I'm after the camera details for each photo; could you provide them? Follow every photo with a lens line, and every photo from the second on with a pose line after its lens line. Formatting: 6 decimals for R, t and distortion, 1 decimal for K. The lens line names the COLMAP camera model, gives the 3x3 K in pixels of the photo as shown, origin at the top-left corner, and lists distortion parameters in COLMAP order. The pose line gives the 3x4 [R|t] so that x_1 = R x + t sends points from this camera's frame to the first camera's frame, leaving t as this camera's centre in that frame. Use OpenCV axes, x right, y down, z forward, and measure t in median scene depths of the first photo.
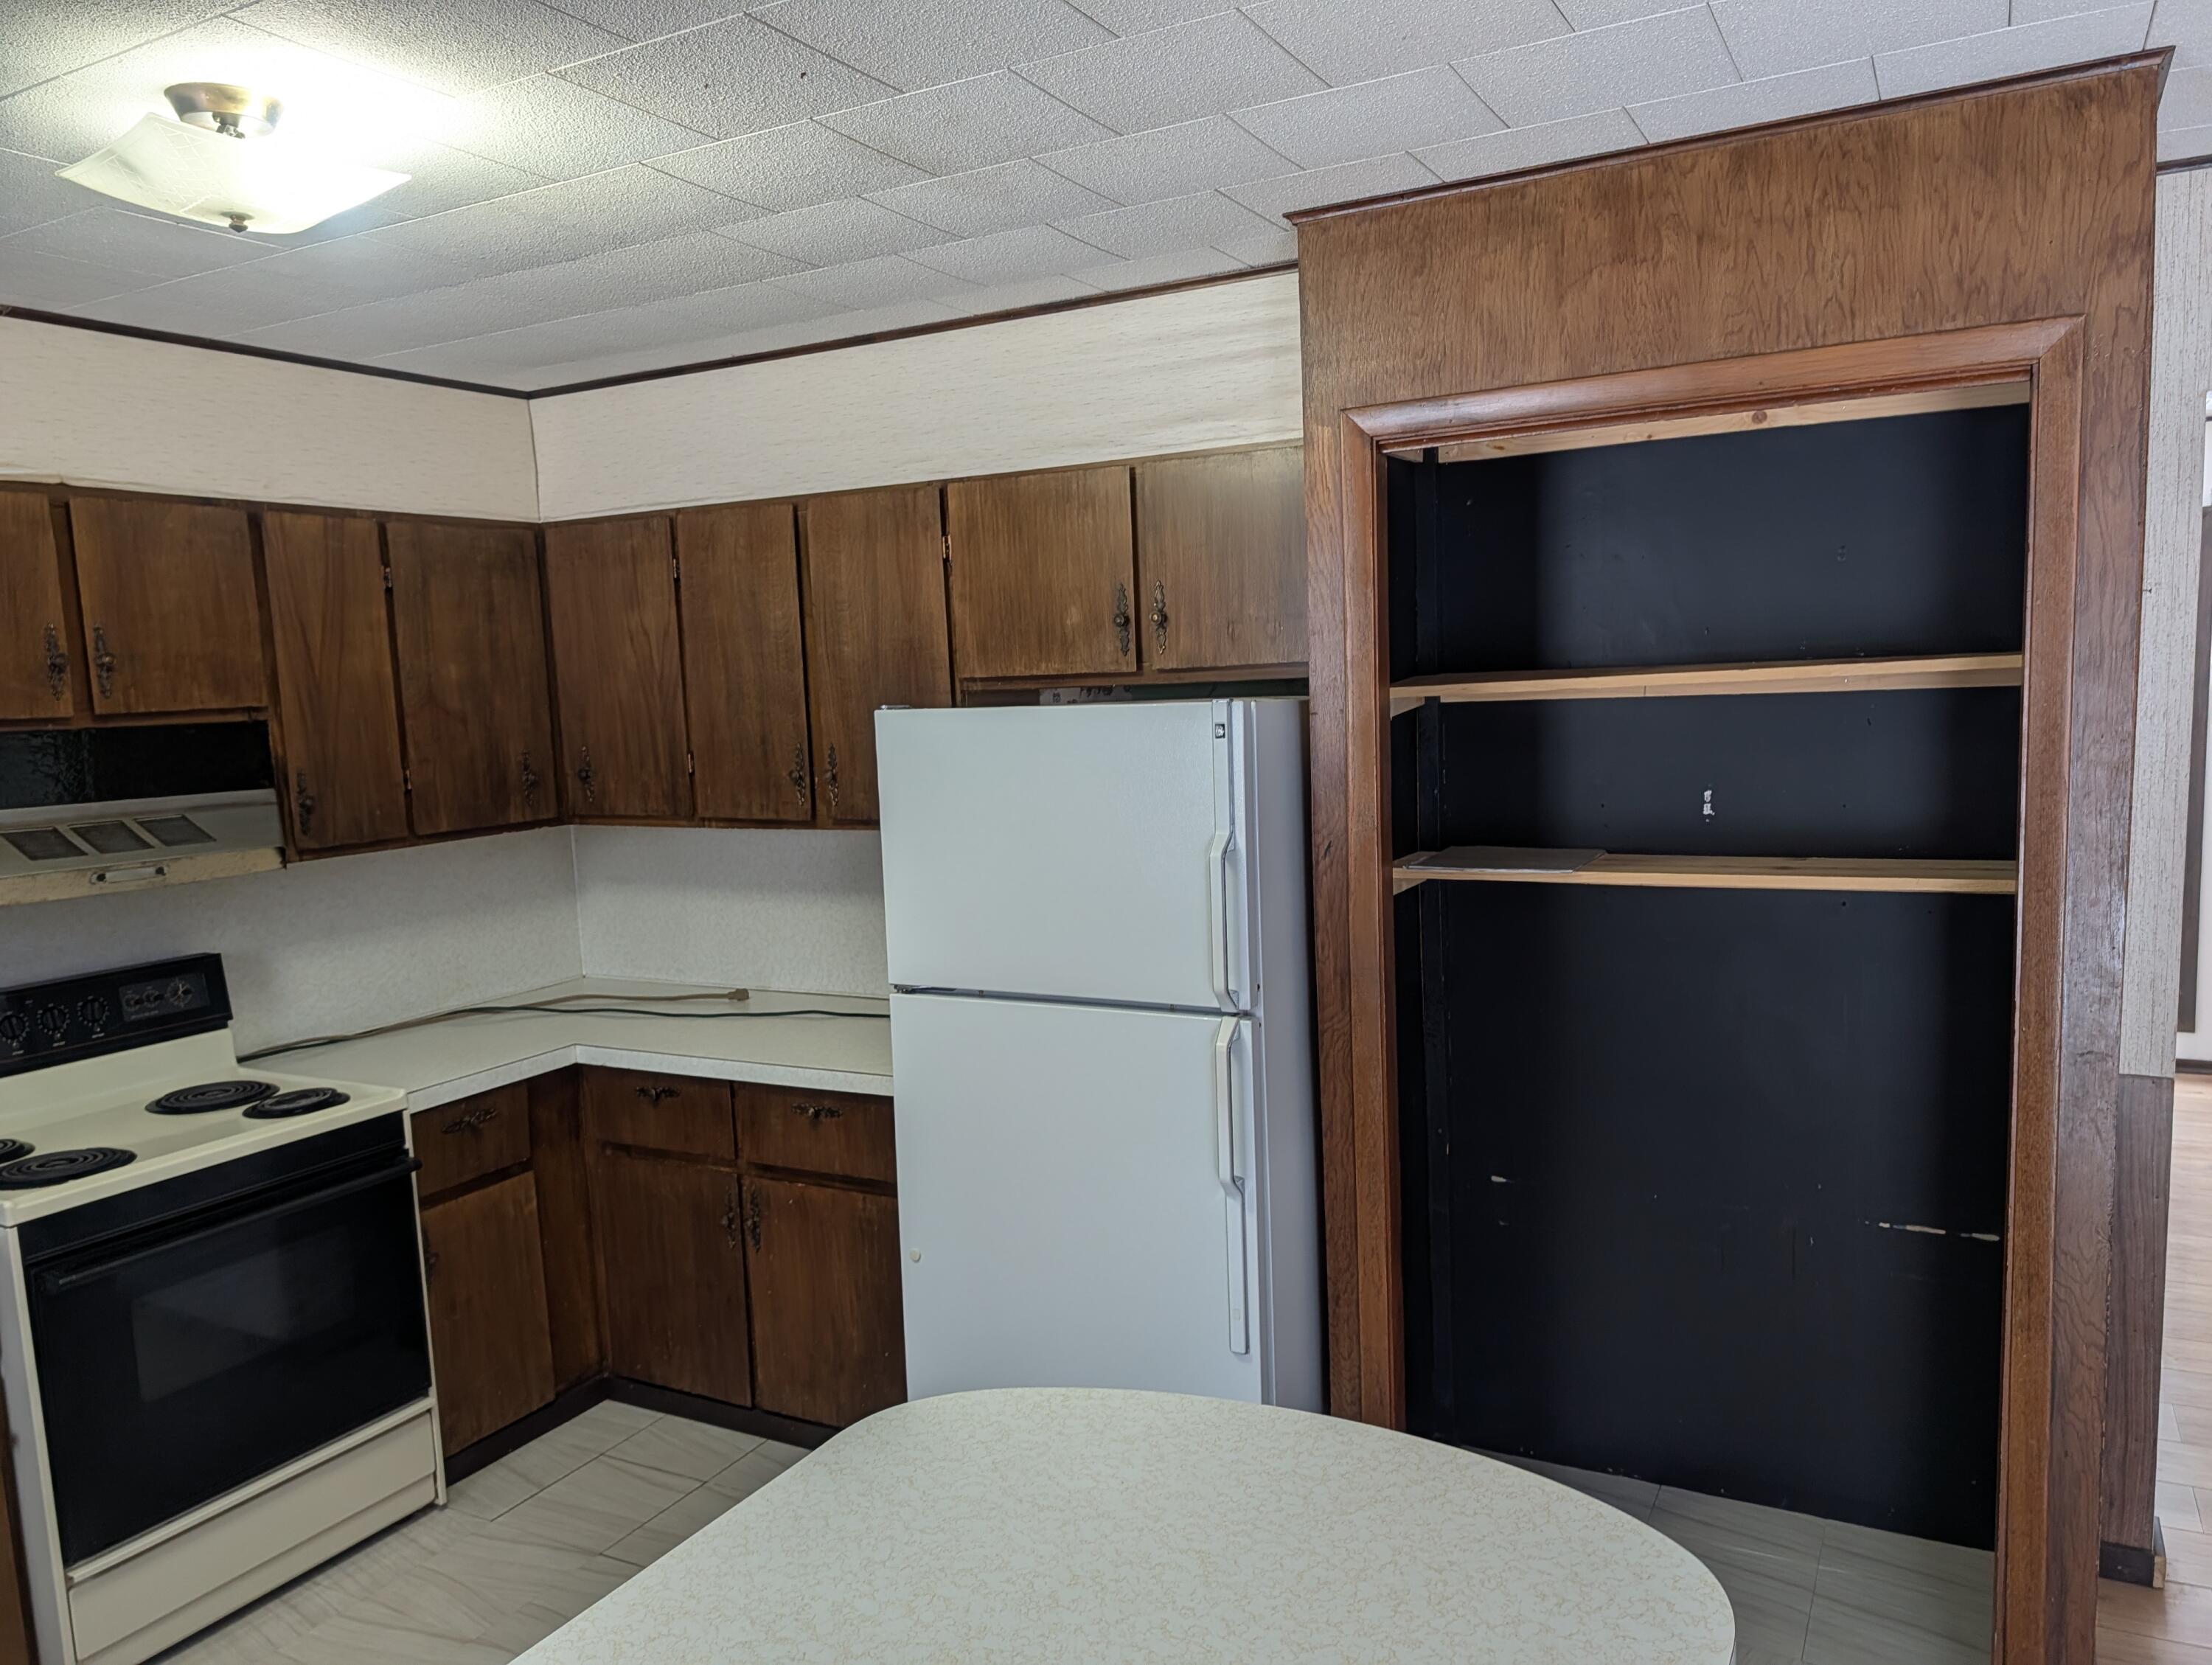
lens RADIAL K [[1584.8, 0, 1099.3], [0, 1584.8, 876.3], [0, 0, 1]] dist [0.008632, -0.018731]
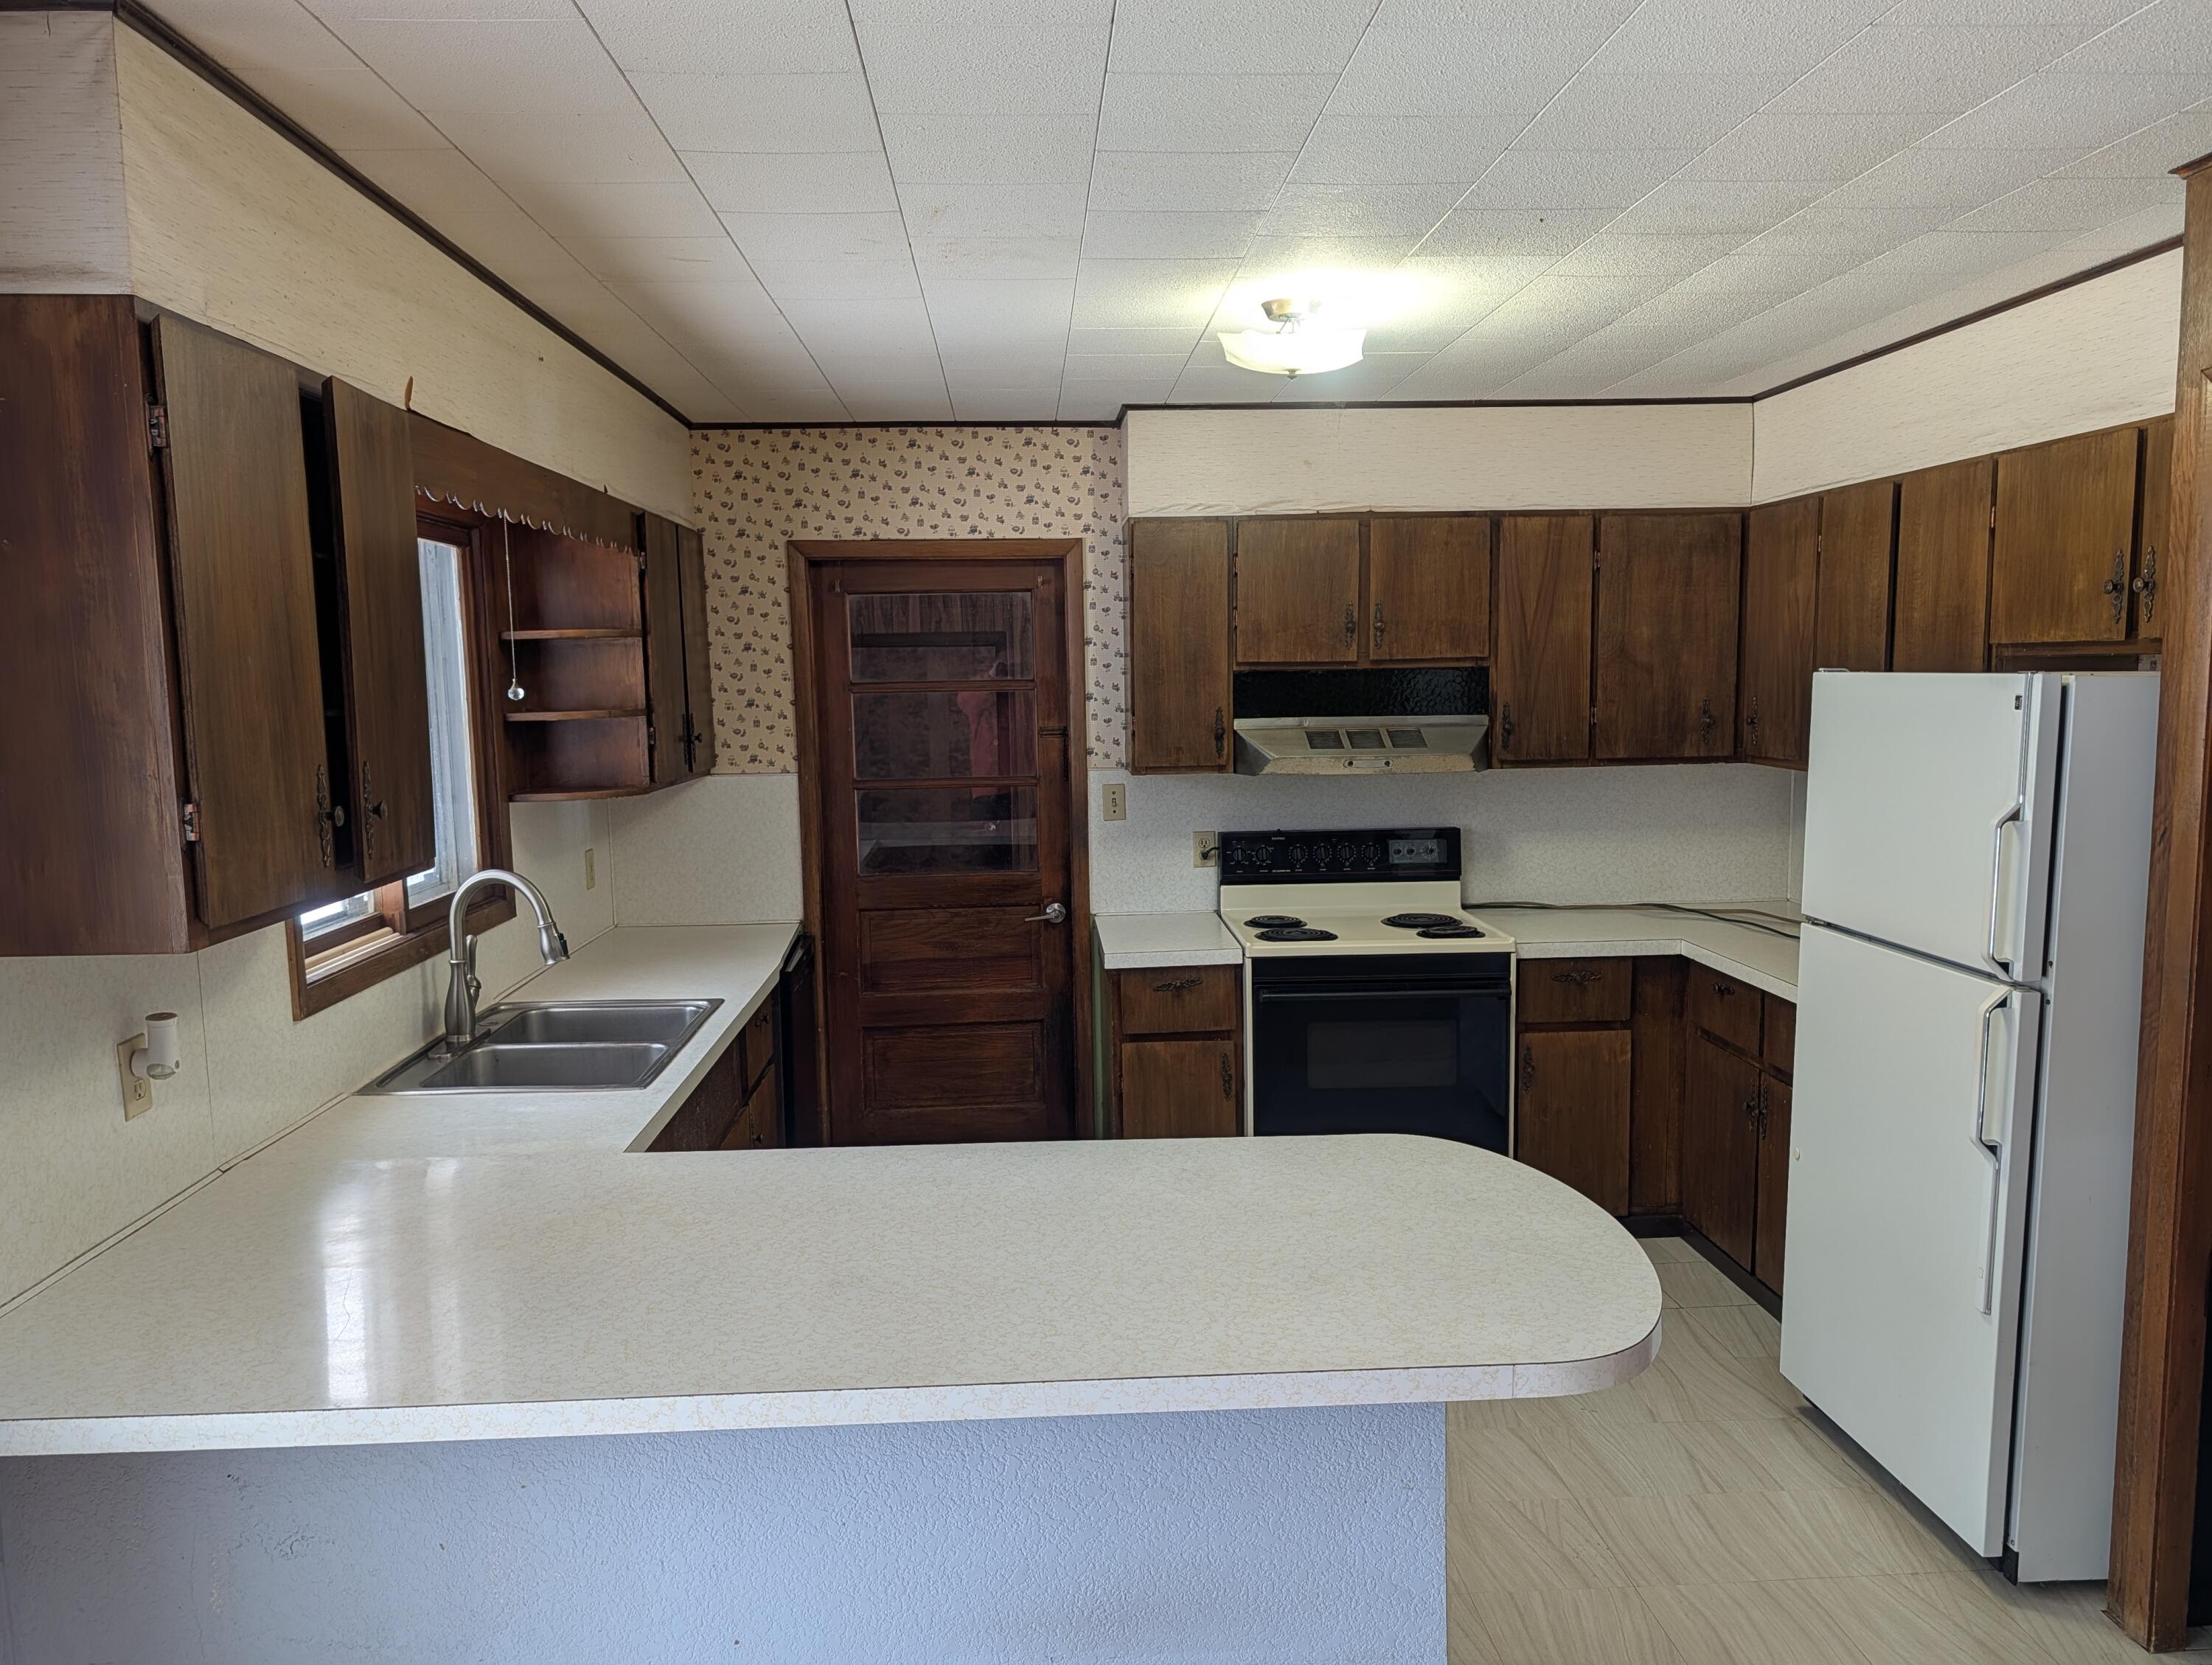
lens RADIAL K [[1584.8, 0, 1099.3], [0, 1584.8, 876.3], [0, 0, 1]] dist [0.008632, -0.018731]
pose [[0.515073, 0.139361, -0.845741, 0.505956], [-0.111668, 0.989195, 0.094991, -0.008761], [0.849841, 0.045515, 0.525070, -0.027754]]
